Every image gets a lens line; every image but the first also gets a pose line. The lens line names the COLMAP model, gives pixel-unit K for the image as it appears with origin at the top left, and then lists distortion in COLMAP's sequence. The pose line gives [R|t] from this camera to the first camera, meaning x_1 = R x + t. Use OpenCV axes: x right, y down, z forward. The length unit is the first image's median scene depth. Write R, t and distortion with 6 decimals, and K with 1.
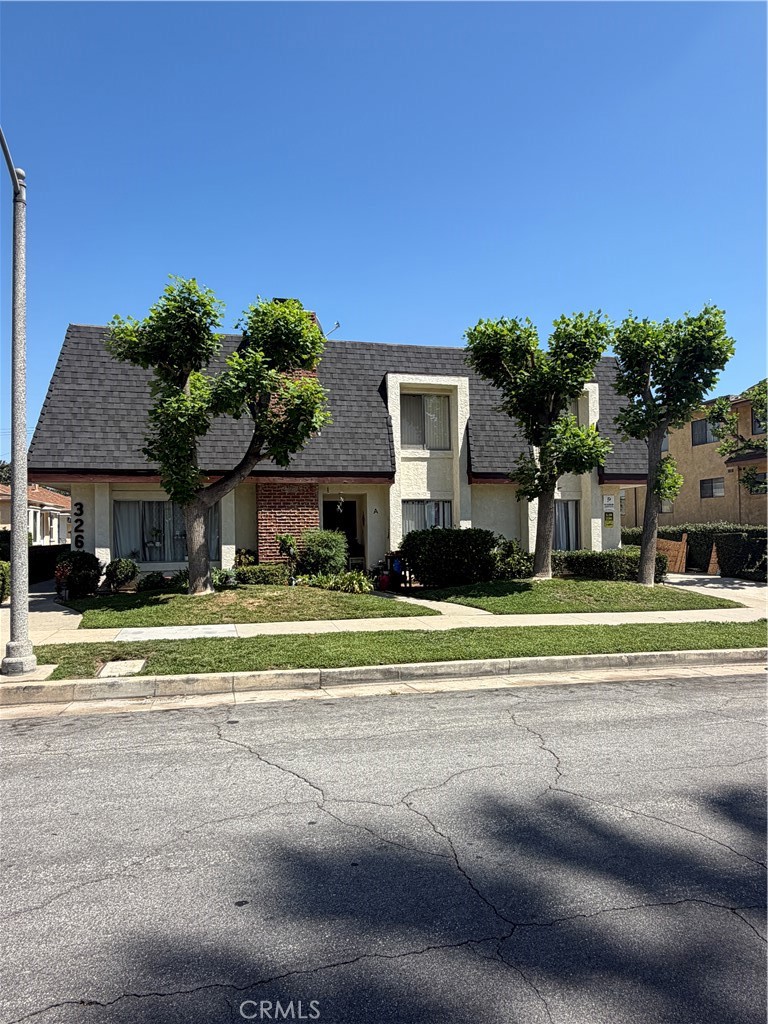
lens RADIAL K [[639.9, 0, 376.3], [0, 639.9, 520.6], [0, 0, 1]] dist [-0.010691, 0.009038]
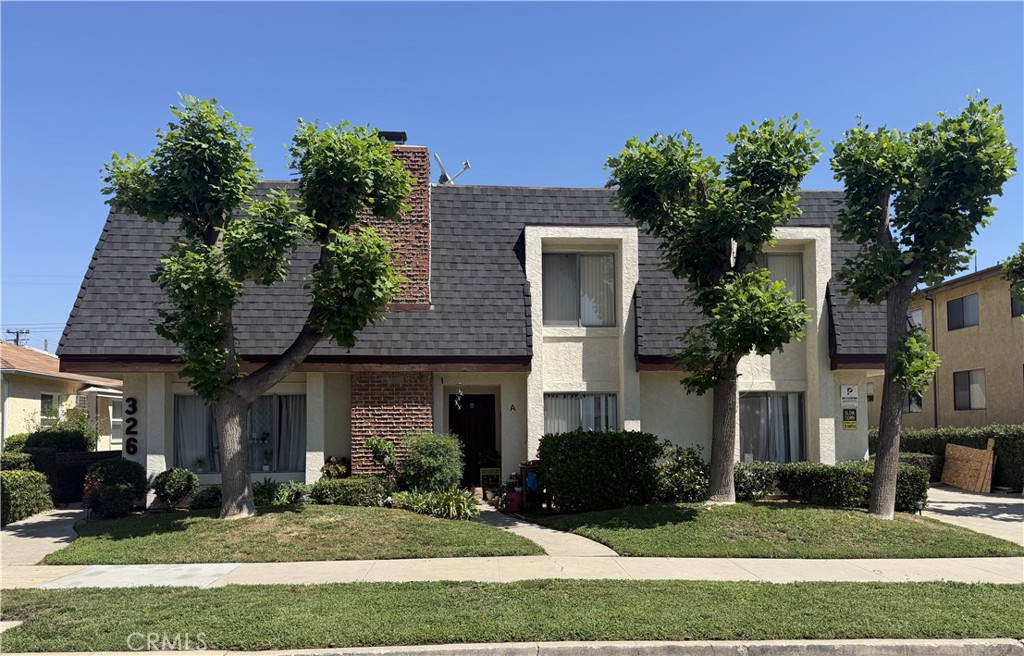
lens RADIAL K [[734.2, 0, 533.9], [0, 734.2, 407.8], [0, 0, 1]] dist [0.046805, -0.047332]
pose [[0.987749, -0.001016, -0.156046, 0.179848], [-0.001183, 0.999901, -0.013999, -0.003048], [0.156045, 0.014012, 0.987651, 0.160210]]
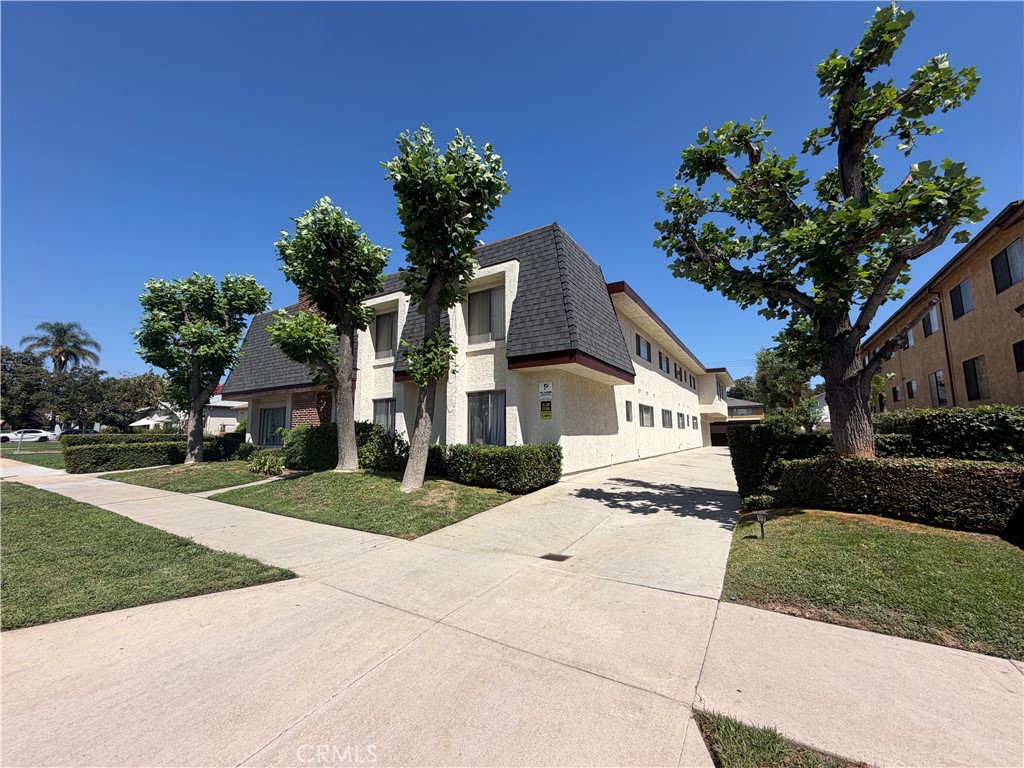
lens RADIAL K [[408.0, 0, 508.4], [0, 408.0, 383.3], [0, 0, 1]] dist [-0.001252, 0.000366]
pose [[0.699088, -0.081767, -0.710345, 0.895908], [0.011283, 0.994578, -0.103381, 0.023409], [0.714946, 0.064258, 0.696220, 0.725856]]
